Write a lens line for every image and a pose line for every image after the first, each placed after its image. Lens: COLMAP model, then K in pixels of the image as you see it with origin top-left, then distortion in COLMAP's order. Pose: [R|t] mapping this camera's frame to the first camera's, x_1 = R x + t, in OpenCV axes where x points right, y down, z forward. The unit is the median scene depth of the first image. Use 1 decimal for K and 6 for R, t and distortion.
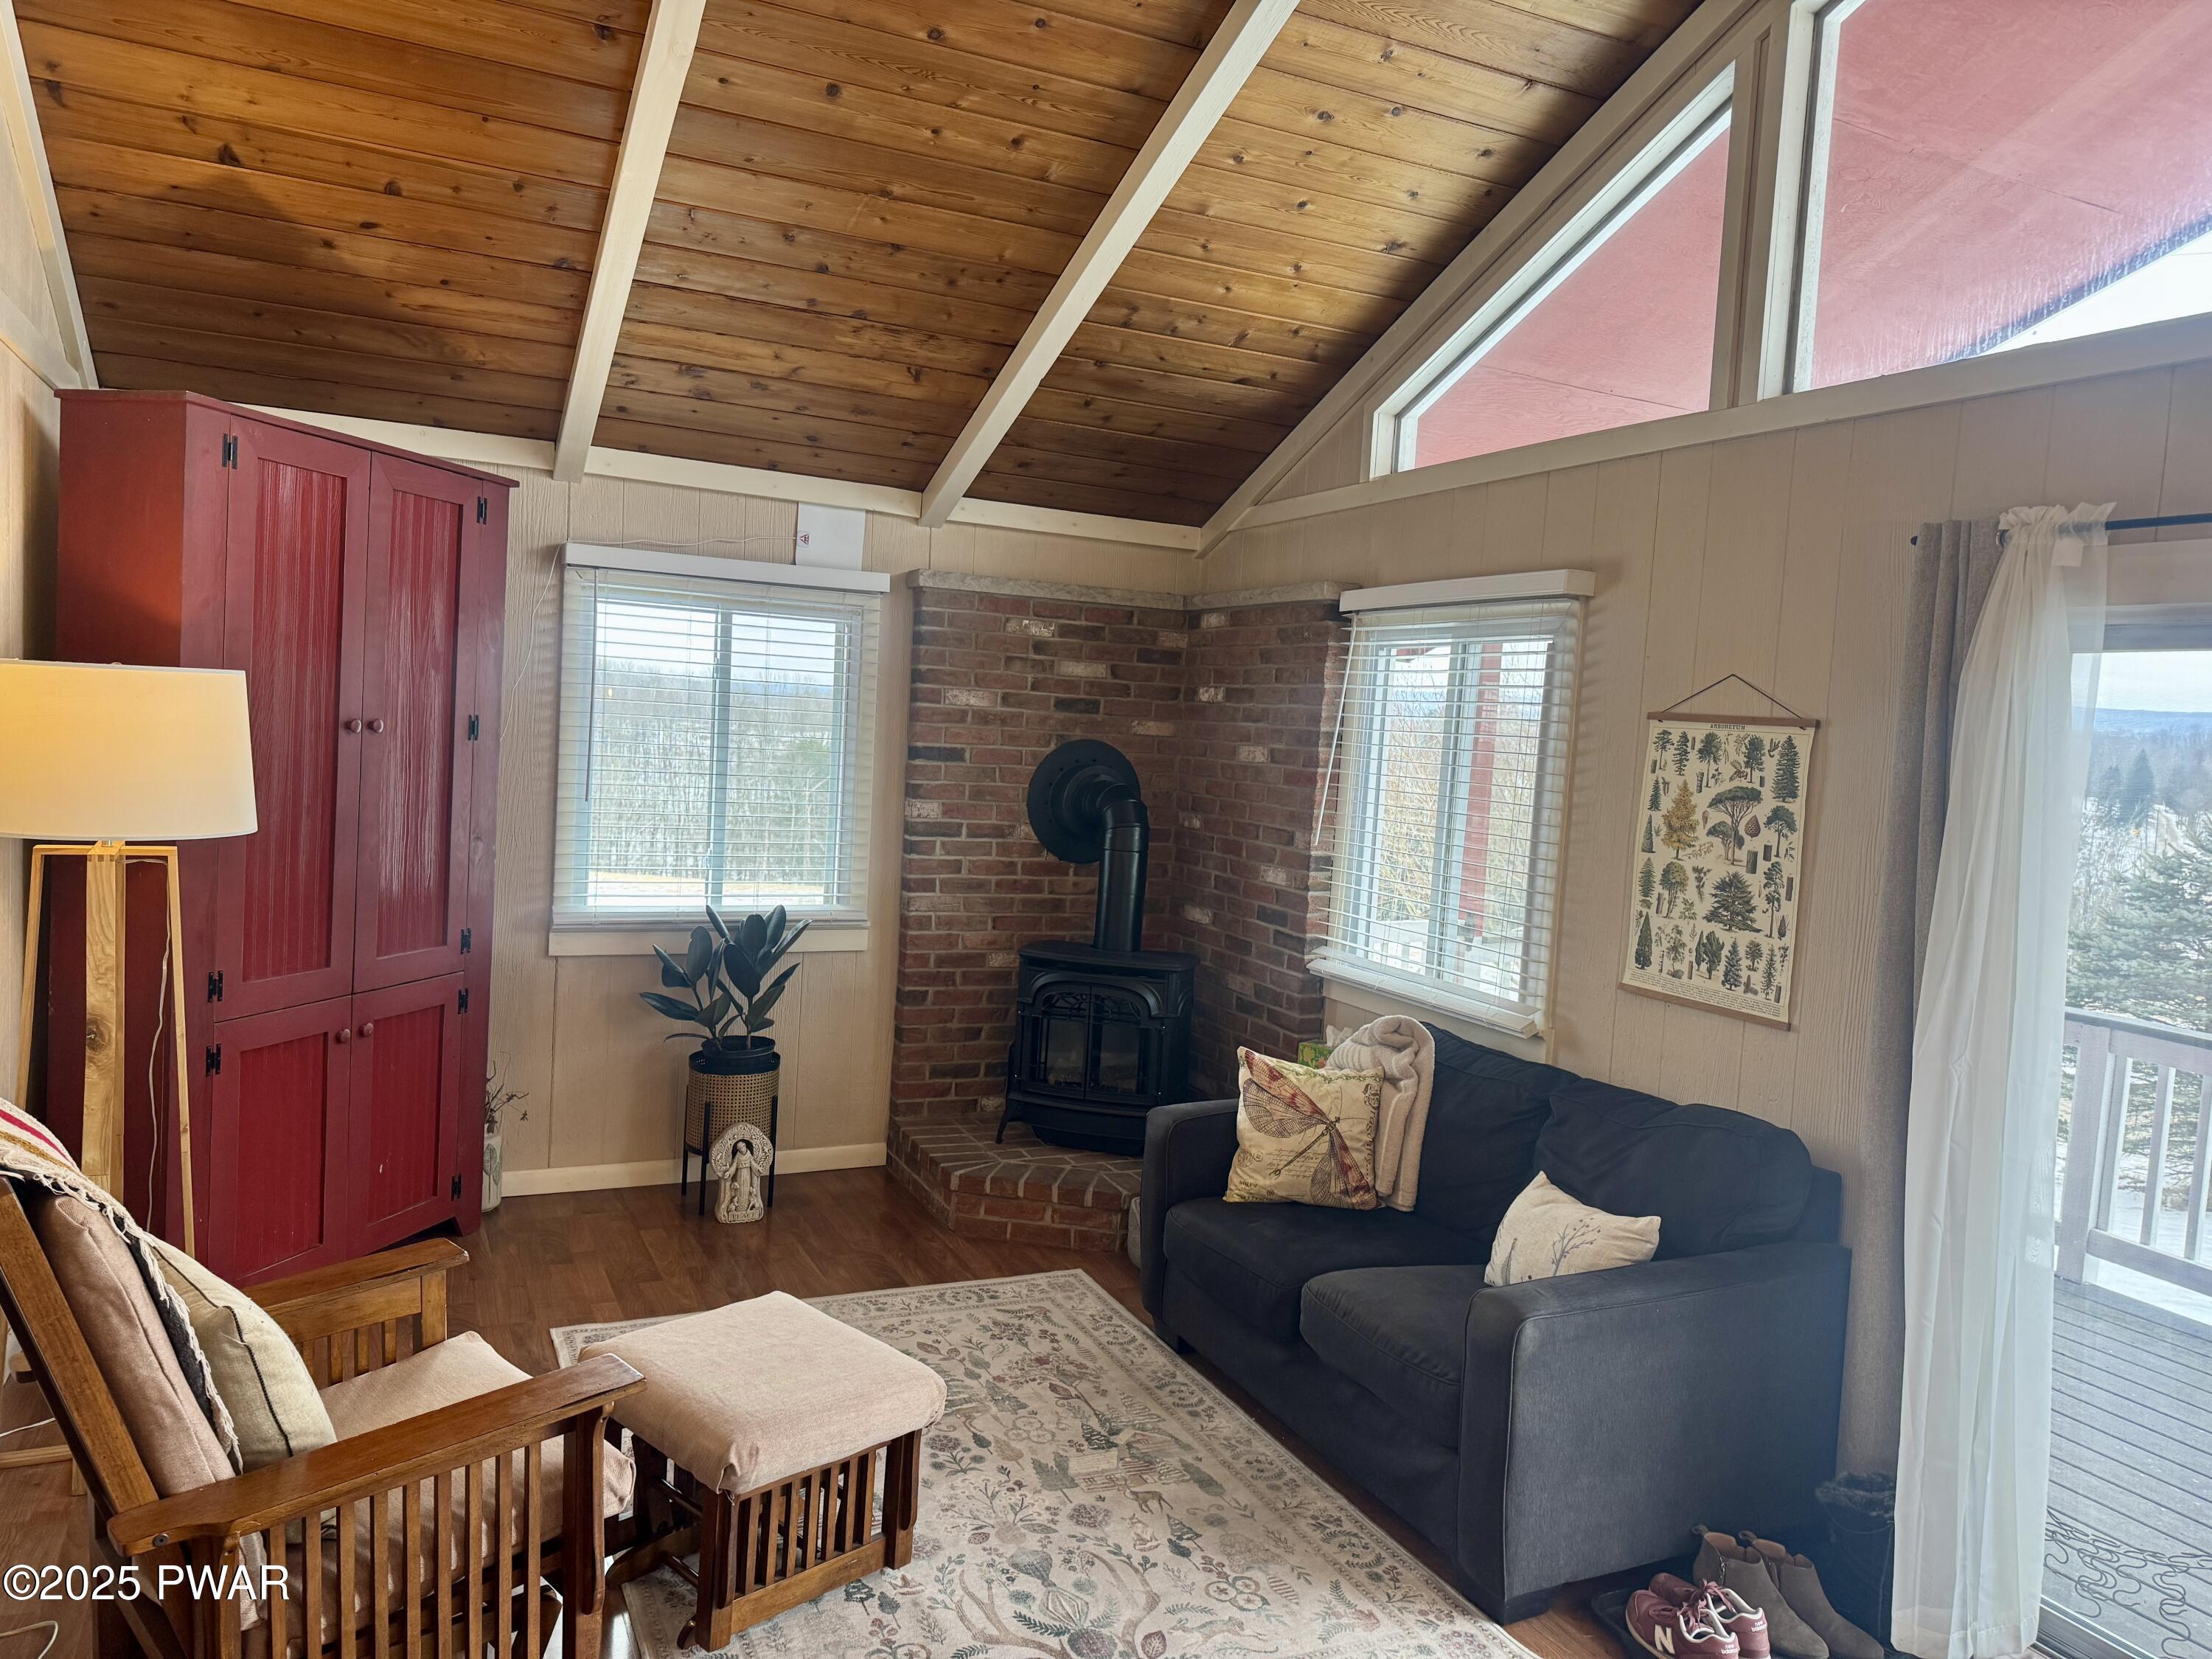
lens RADIAL K [[1548.1, 0, 1106.0], [0, 1548.1, 829.5], [0, 0, 1]] dist [0.179056, -0.251568]
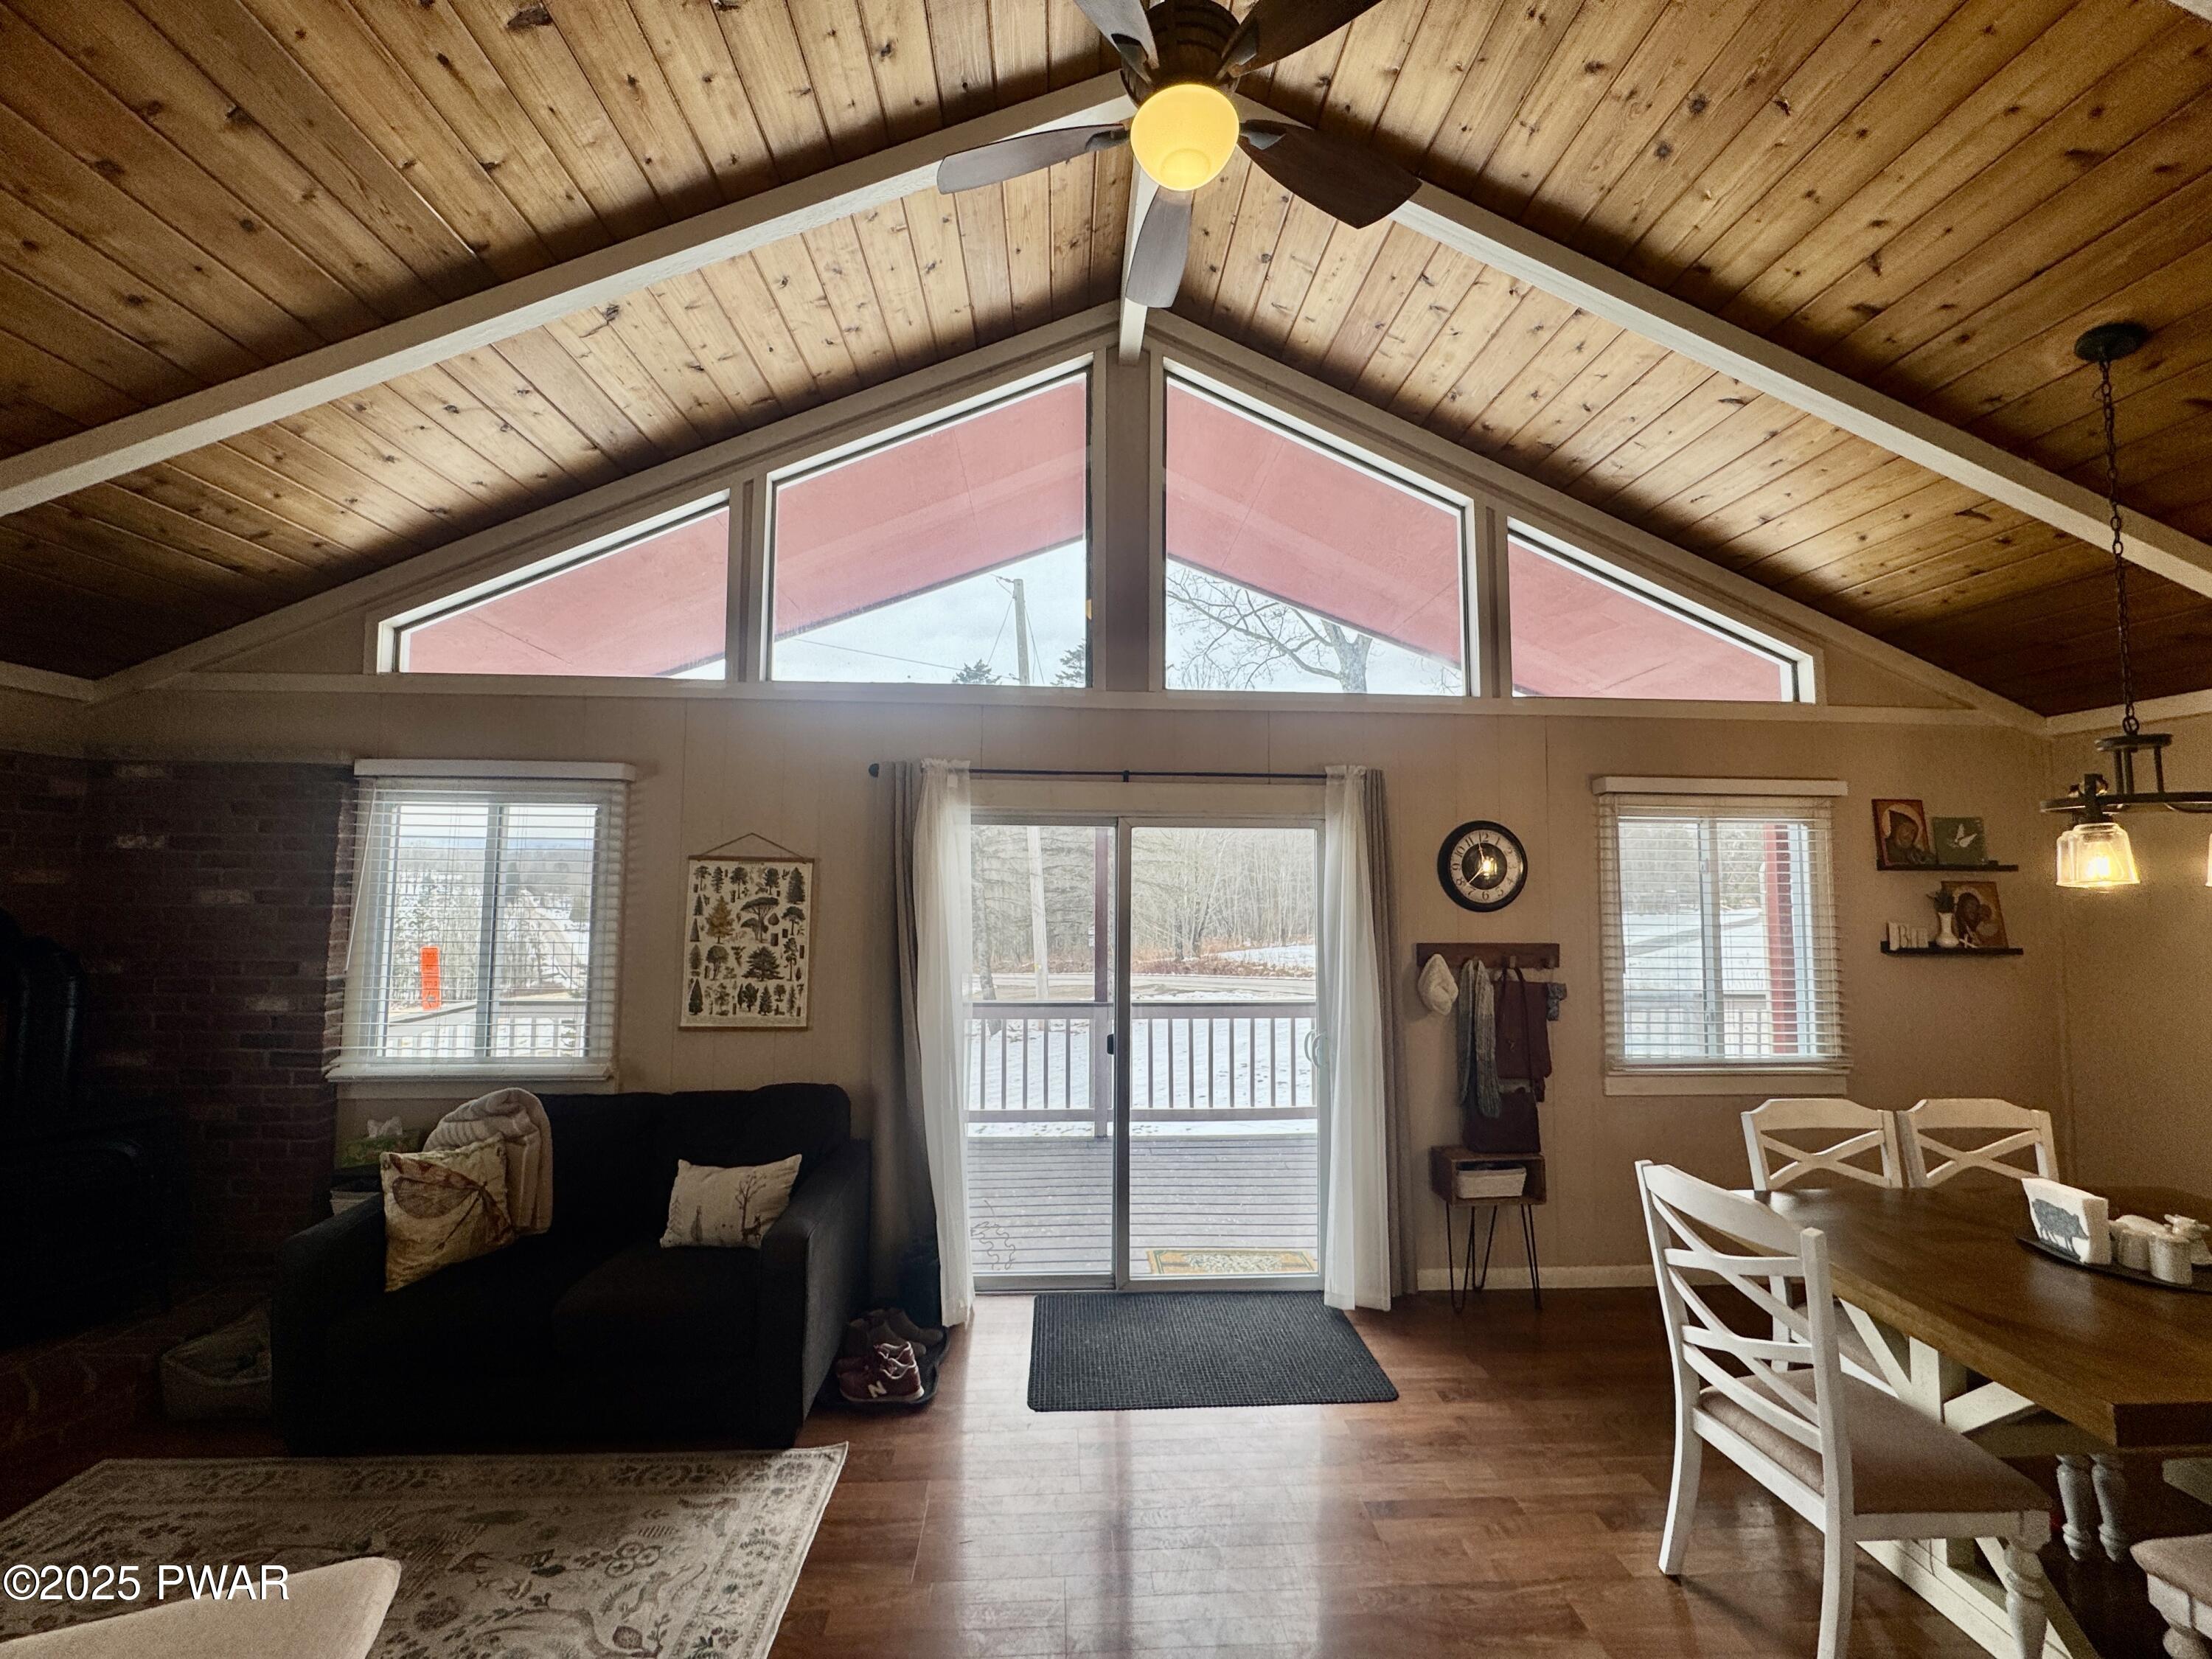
lens RADIAL K [[882.4, 0, 1106.0], [0, 882.4, 829.5], [0, 0, 1]] dist [0.022469, -0.003070]
pose [[0.407872, -0.000522, 0.913039, -0.320597], [0.076358, 0.996516, -0.033540, -0.038029], [-0.909841, 0.083398, 0.406491, 0.239570]]
